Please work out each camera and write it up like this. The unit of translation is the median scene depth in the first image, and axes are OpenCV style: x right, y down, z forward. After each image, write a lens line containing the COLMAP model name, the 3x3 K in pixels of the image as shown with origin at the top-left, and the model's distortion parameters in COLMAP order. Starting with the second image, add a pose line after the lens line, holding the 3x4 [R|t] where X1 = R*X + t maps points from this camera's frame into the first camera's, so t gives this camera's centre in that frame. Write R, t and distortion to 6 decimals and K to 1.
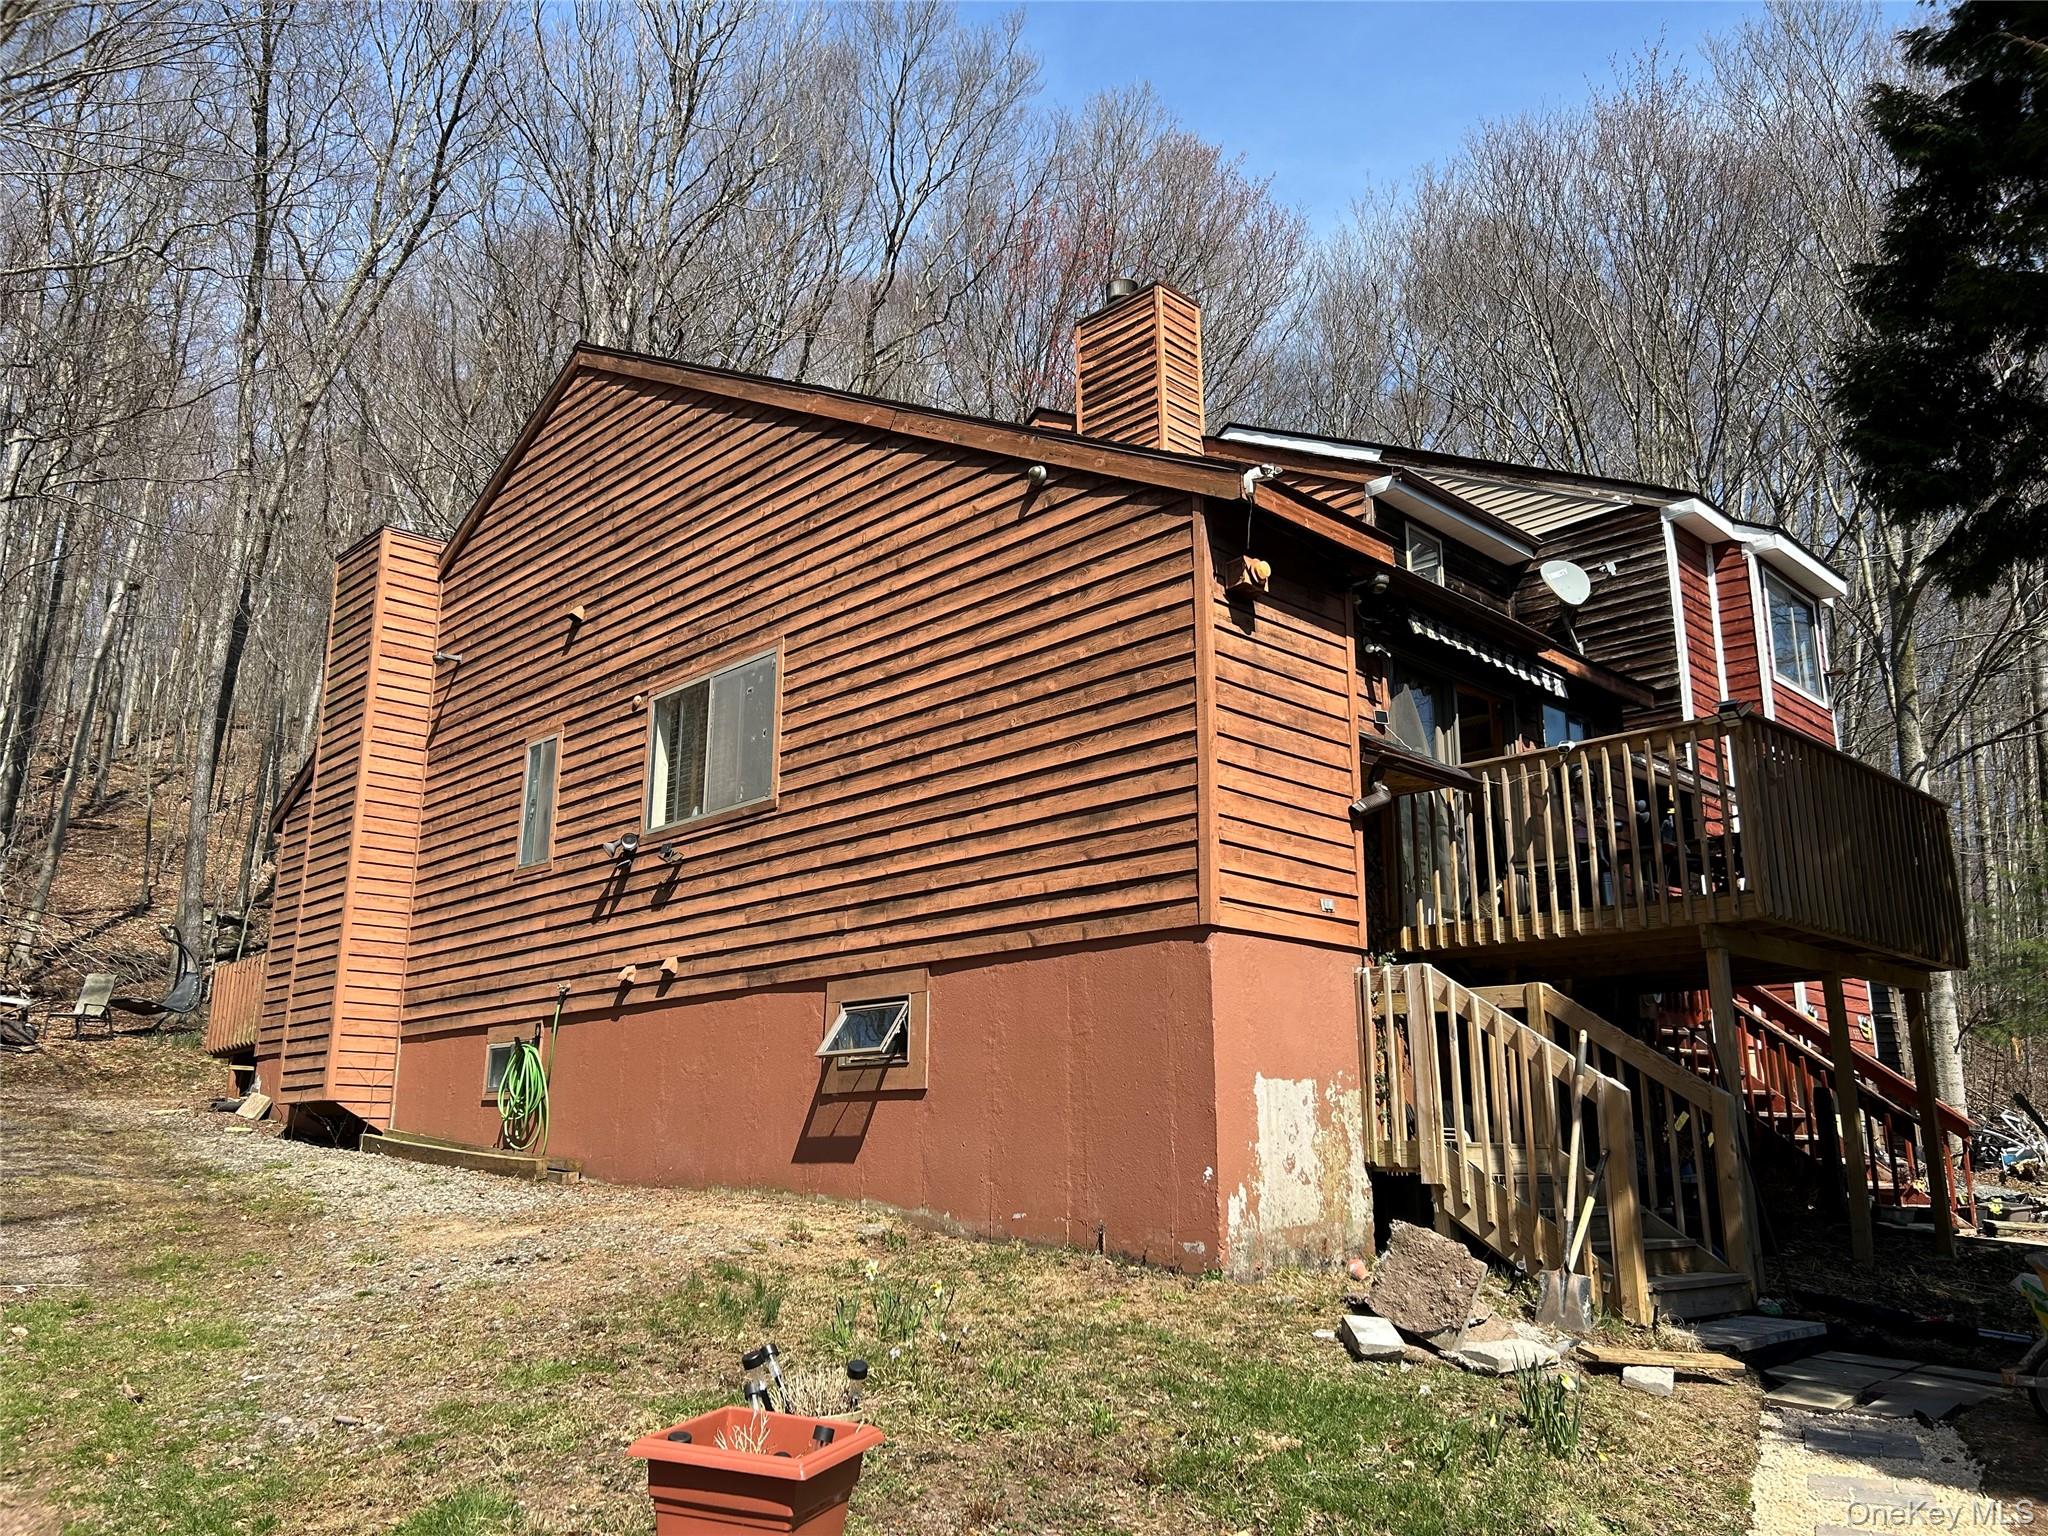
lens RADIAL K [[1545.9, 0, 983.6], [0, 1545.9, 774.3], [0, 0, 1]] dist [0.183220, -0.428296]
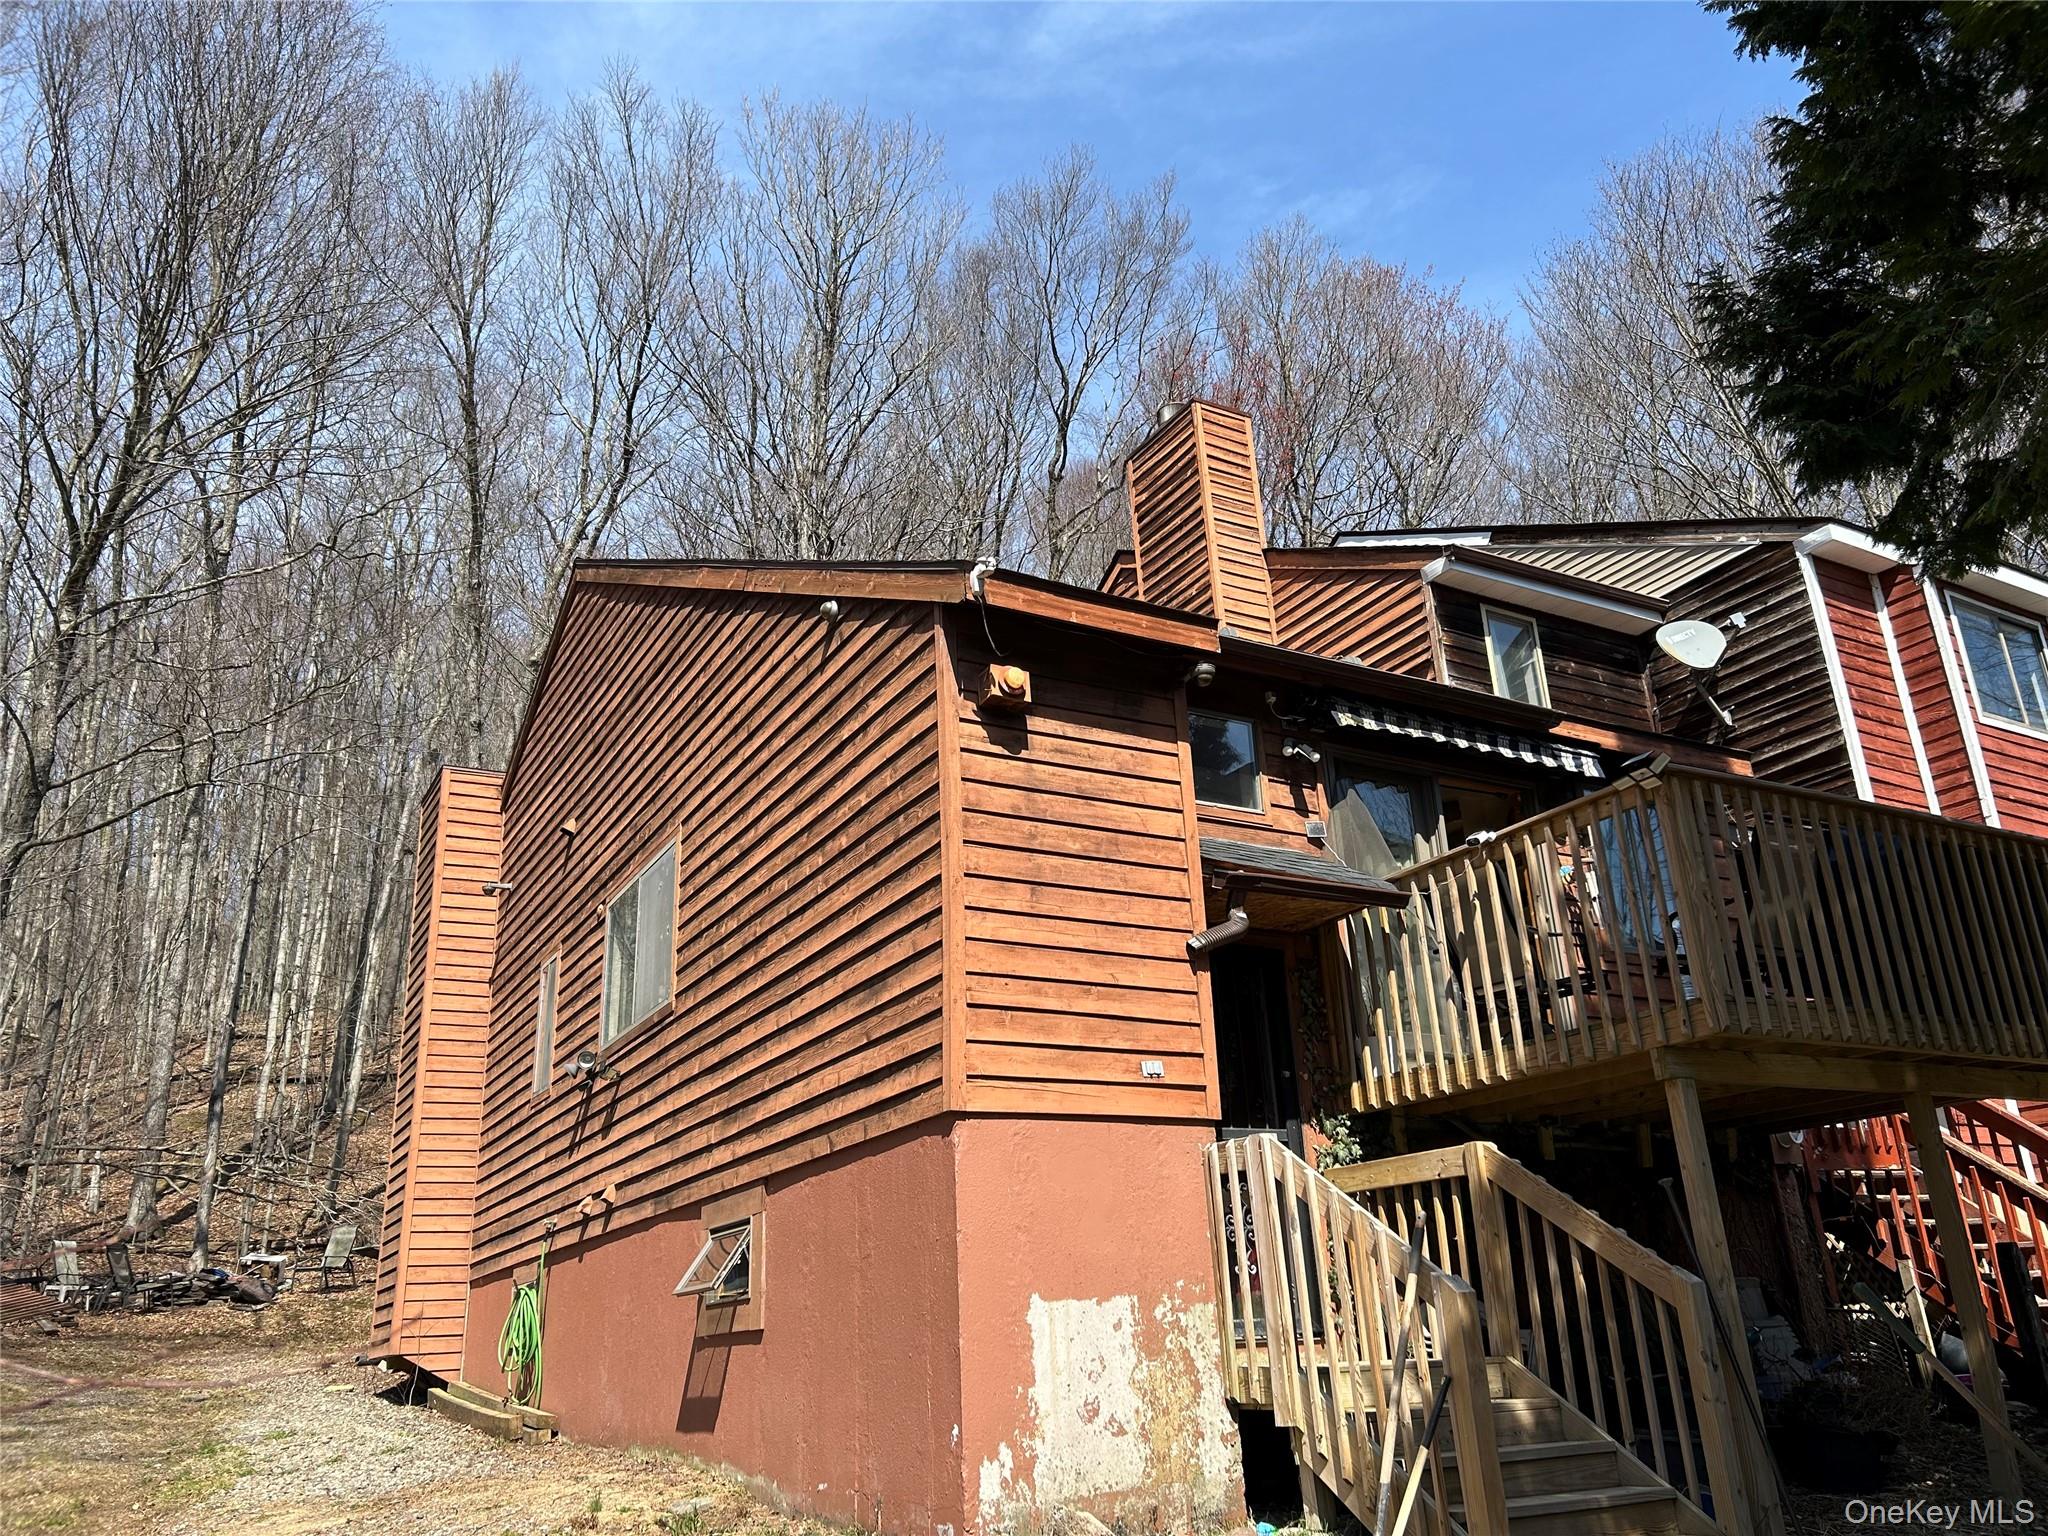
lens RADIAL K [[1533.1, 0, 1024.0], [0, 1533.1, 768.0], [0, 0, 1]] dist [0.093934, -0.165812]
pose [[0.966161, -0.135439, -0.219519, 0.322180], [0.108530, 0.985507, -0.130369, 0.024299], [0.233995, 0.102133, 0.966858, 0.176266]]
